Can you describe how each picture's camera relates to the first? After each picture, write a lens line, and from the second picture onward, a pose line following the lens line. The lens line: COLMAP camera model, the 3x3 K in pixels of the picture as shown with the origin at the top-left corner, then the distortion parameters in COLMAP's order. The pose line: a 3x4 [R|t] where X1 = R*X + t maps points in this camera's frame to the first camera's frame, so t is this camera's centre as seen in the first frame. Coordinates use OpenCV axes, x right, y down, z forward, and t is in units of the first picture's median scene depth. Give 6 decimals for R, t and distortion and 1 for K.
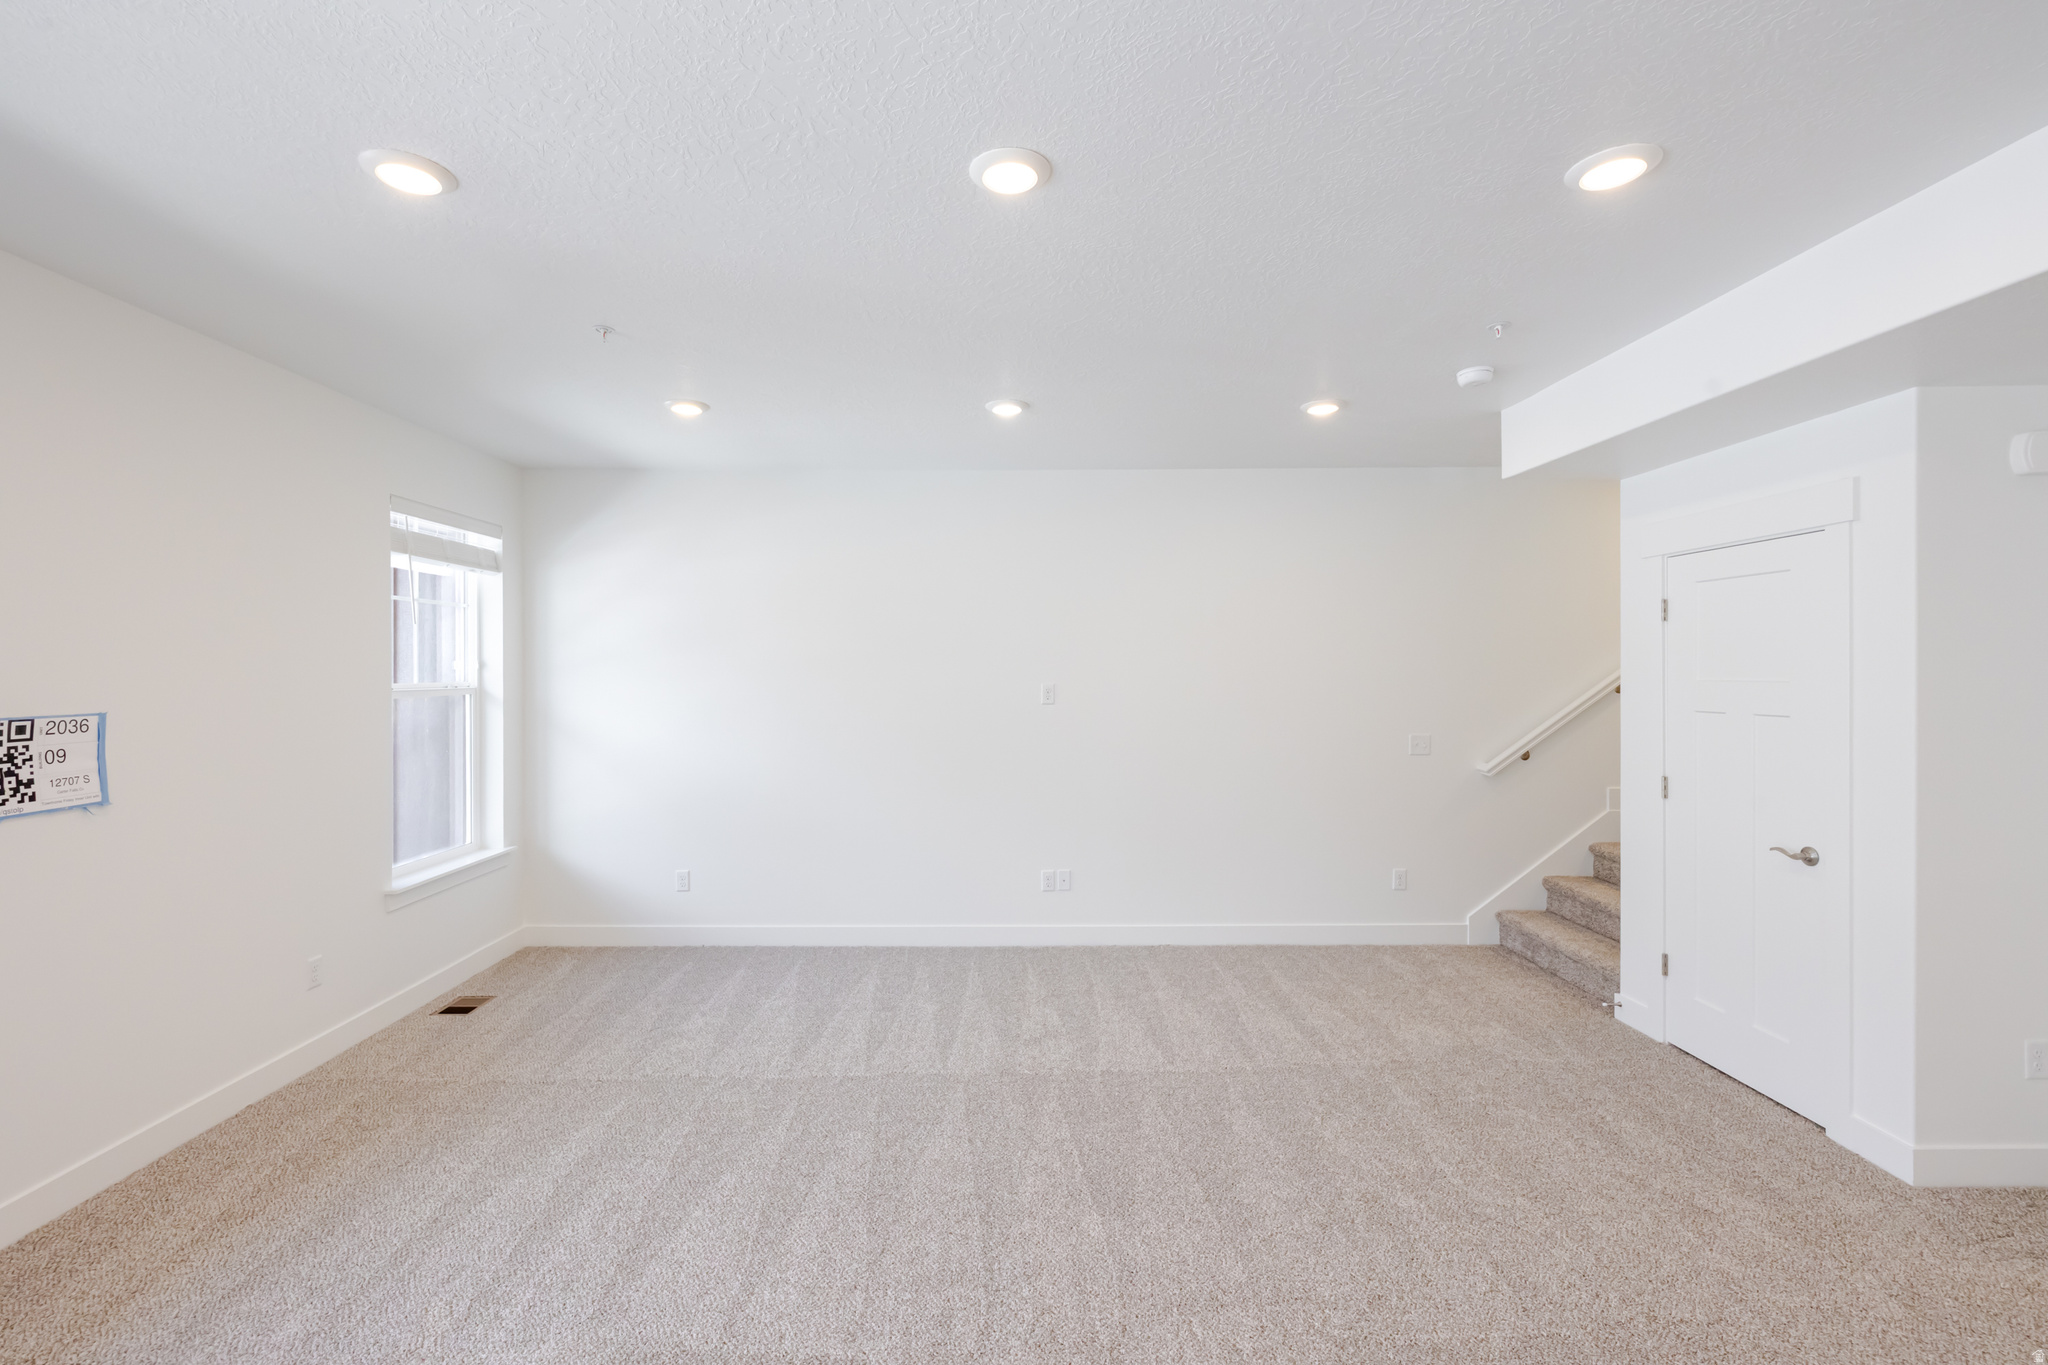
lens RADIAL K [[888.9, 0, 1008.2], [0, 888.9, 668.8], [0, 0, 1]] dist [0.008342, -0.001932]
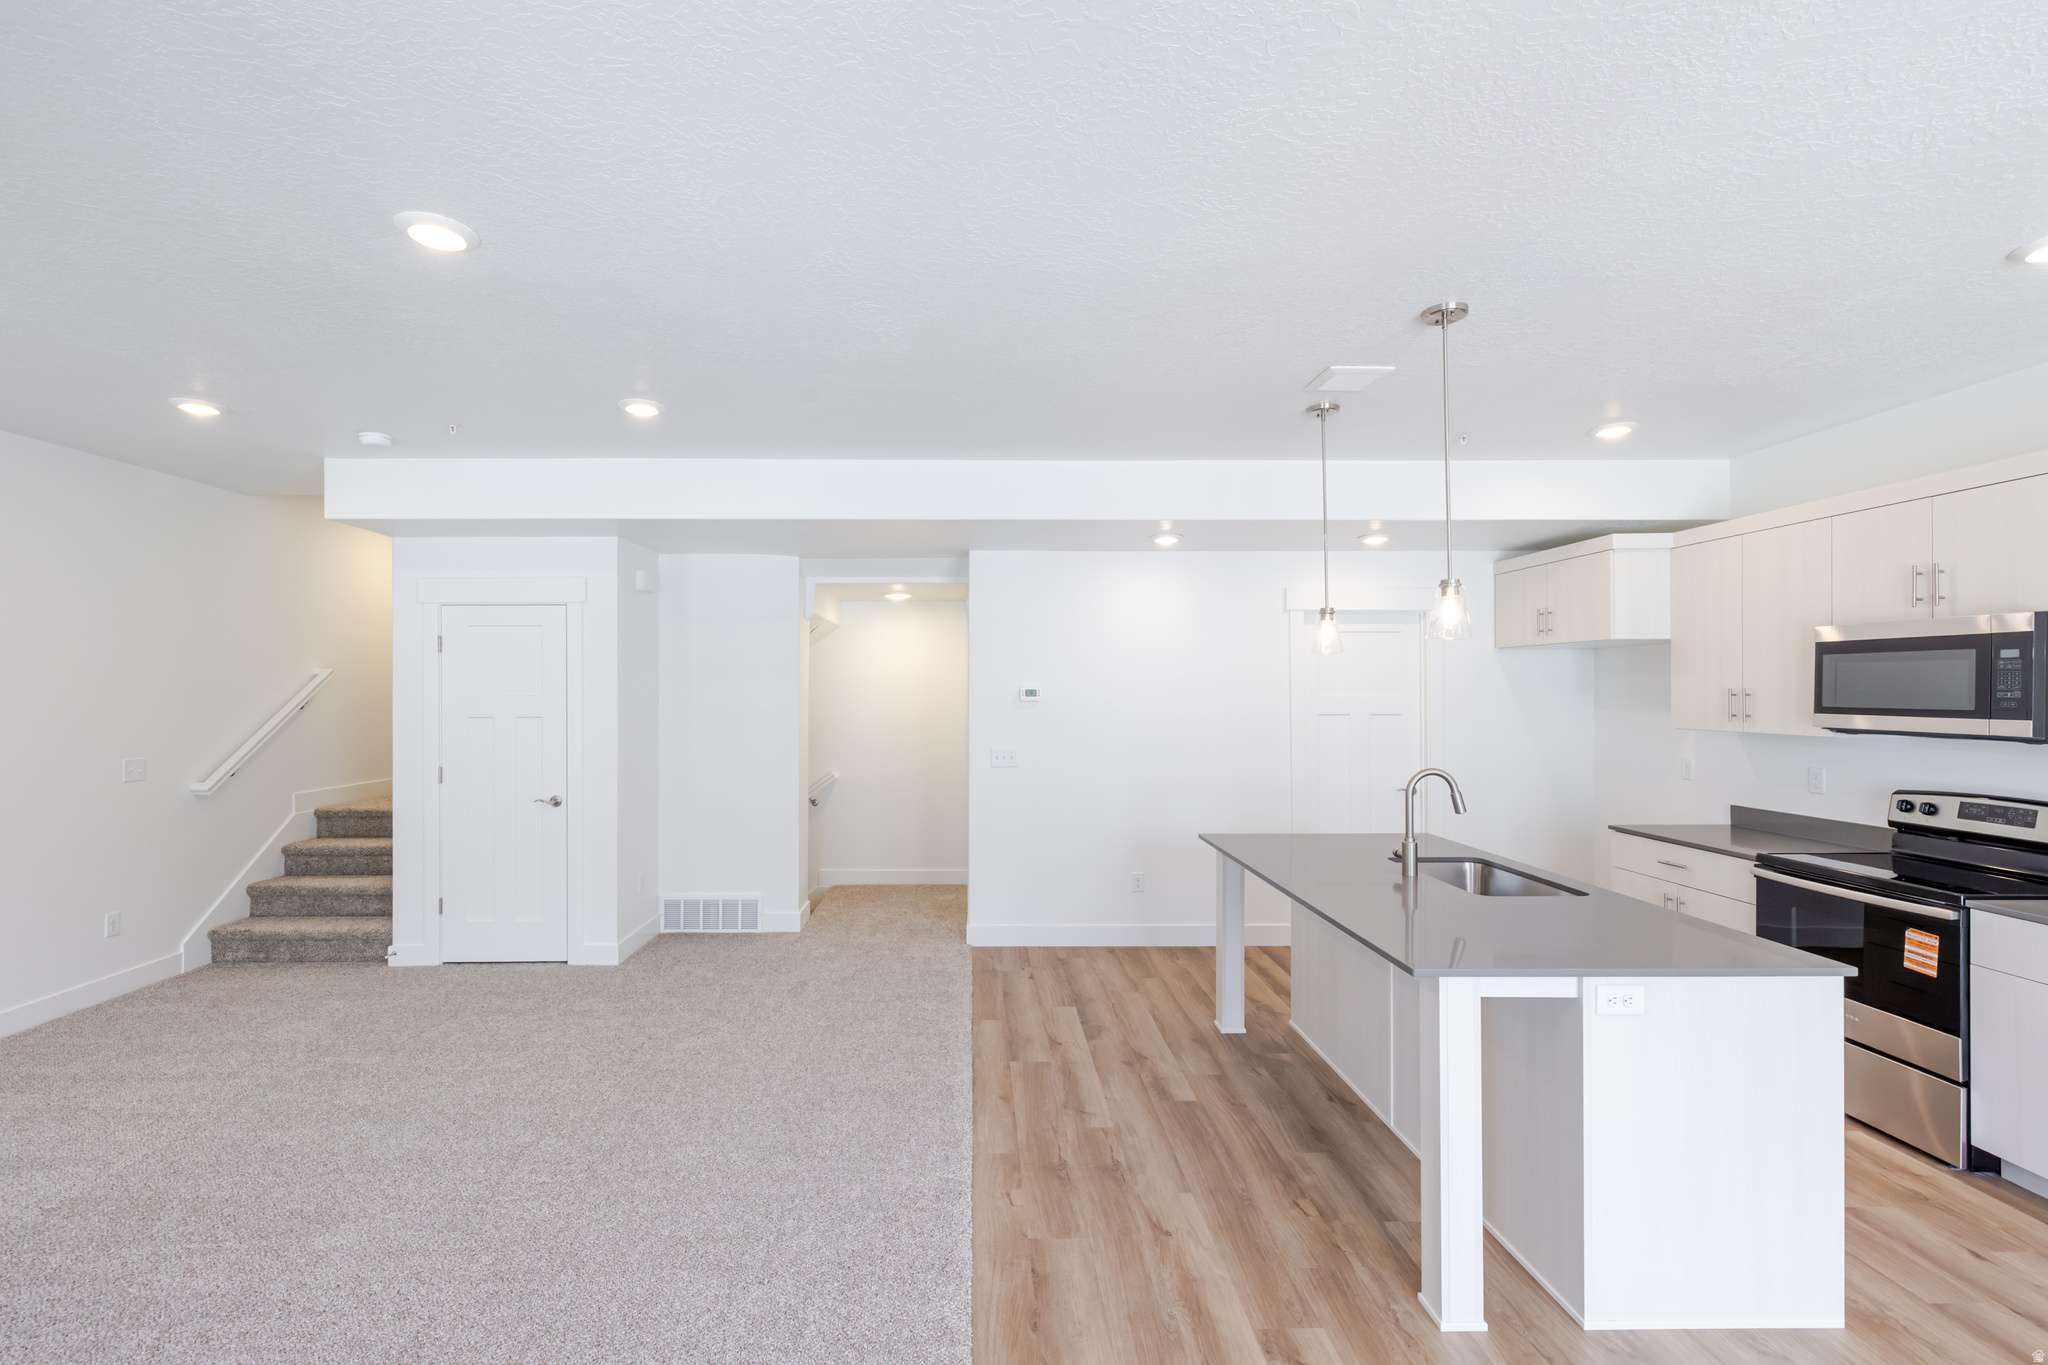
lens RADIAL K [[888.9, 0, 986.4], [0, 888.9, 695.6], [0, 0, 1]] dist [0.008342, -0.001932]
pose [[-0.010434, -0.005670, 0.999929, -0.579044], [0.000757, 0.999984, 0.005678, 0.005198], [-0.999945, 0.000817, -0.010430, 0.174614]]
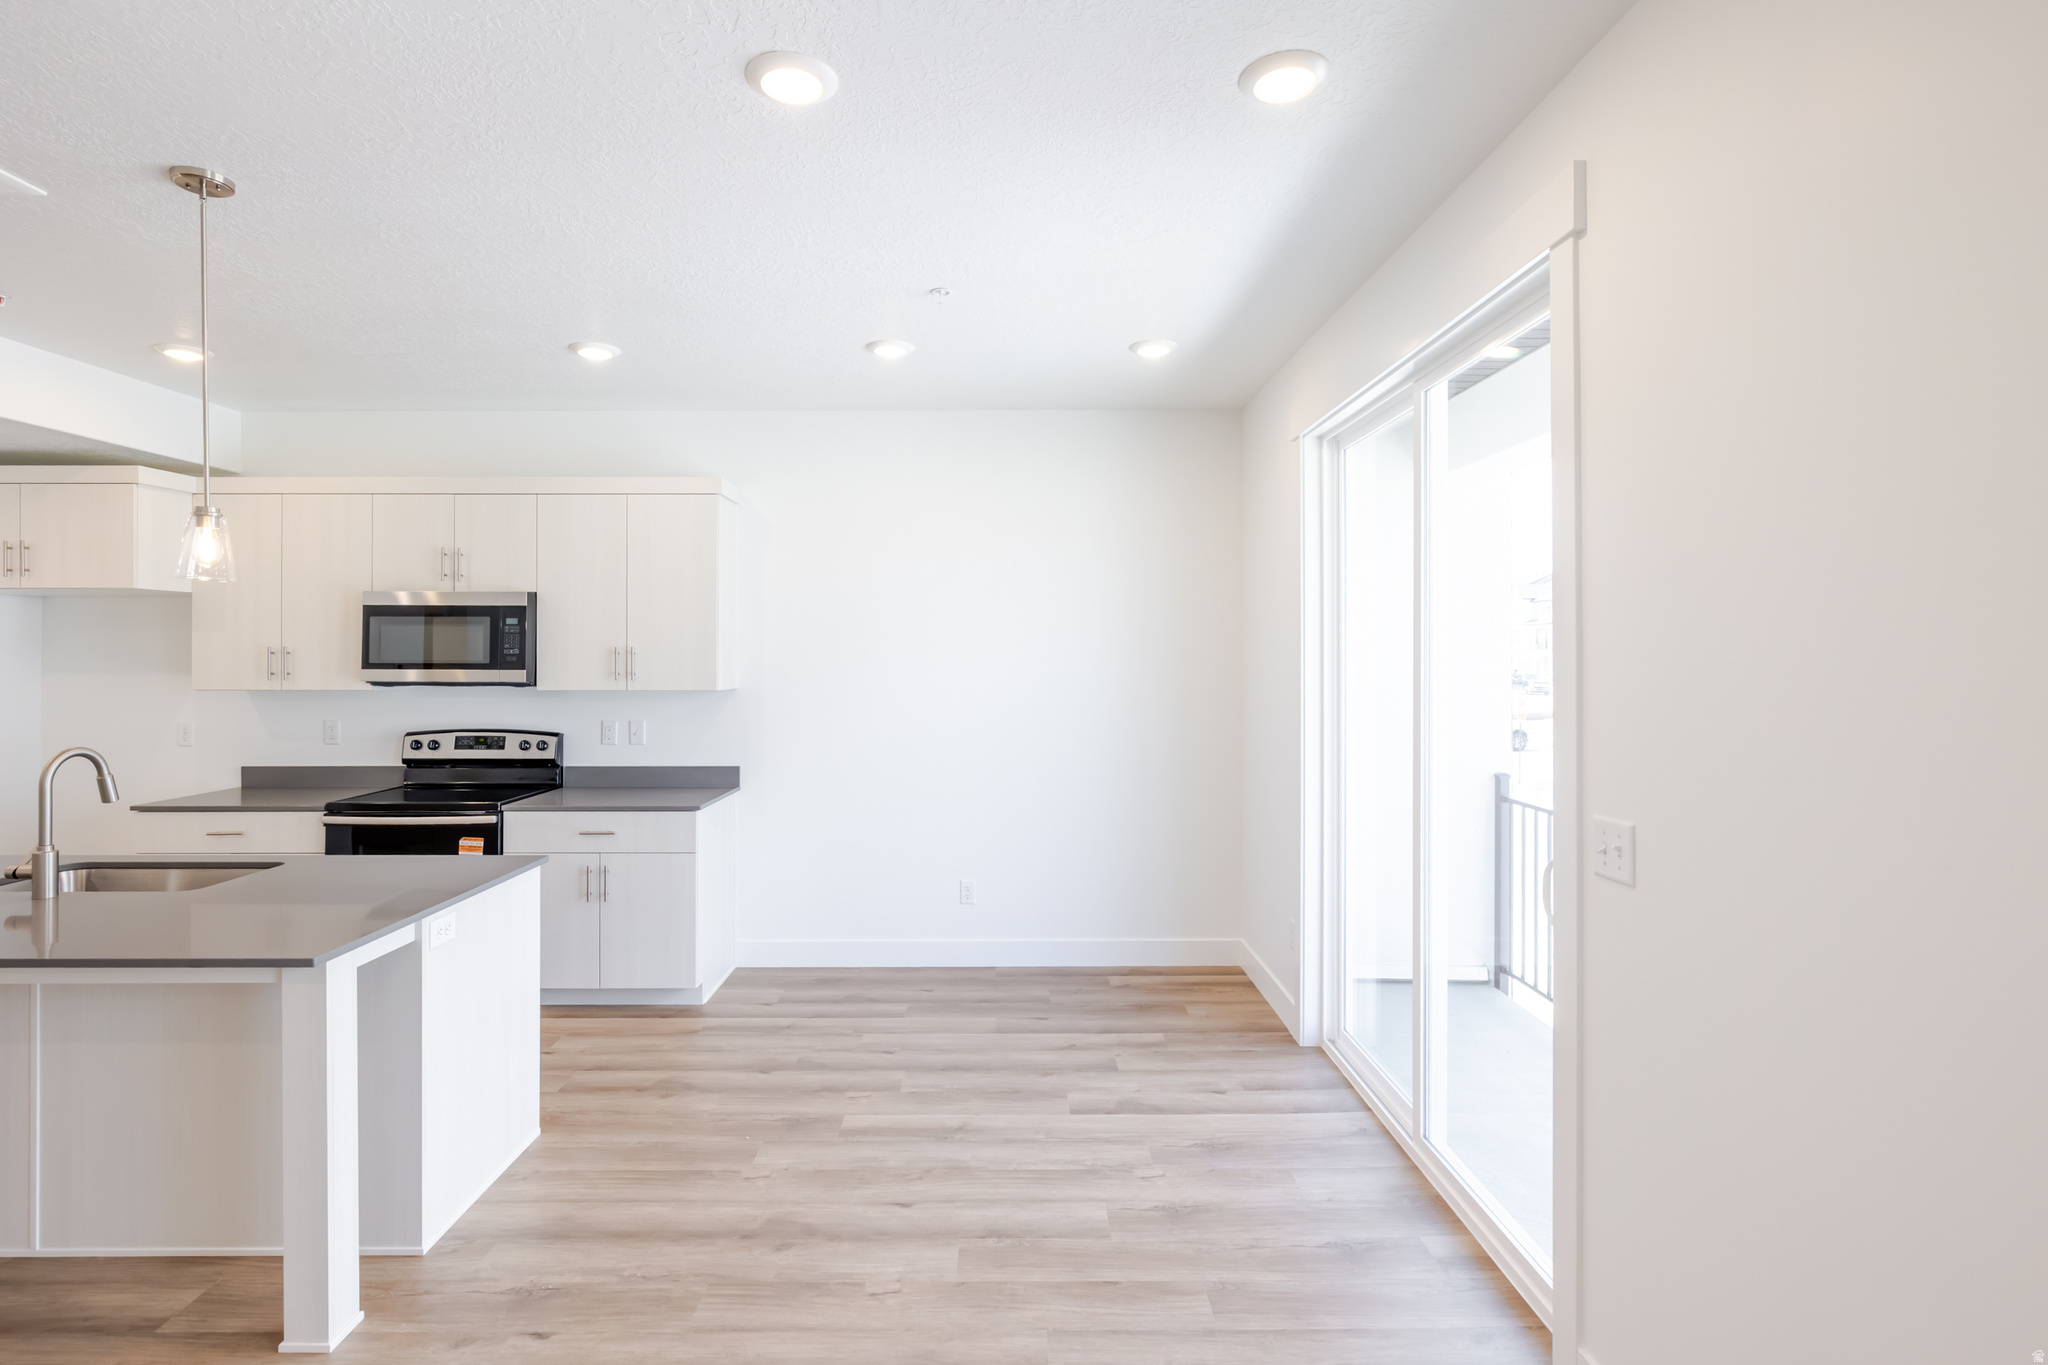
lens RADIAL K [[986.3, 0, 1004.2], [0, 986.3, 640.0], [0, 0, 1]] dist [-0.003045, 0.001411]
pose [[-0.999989, 0.000049, 0.004765, -0.403517], [-0.000022, 0.999888, -0.014963, 0.012904], [-0.004765, -0.014963, -0.999877, 0.450830]]
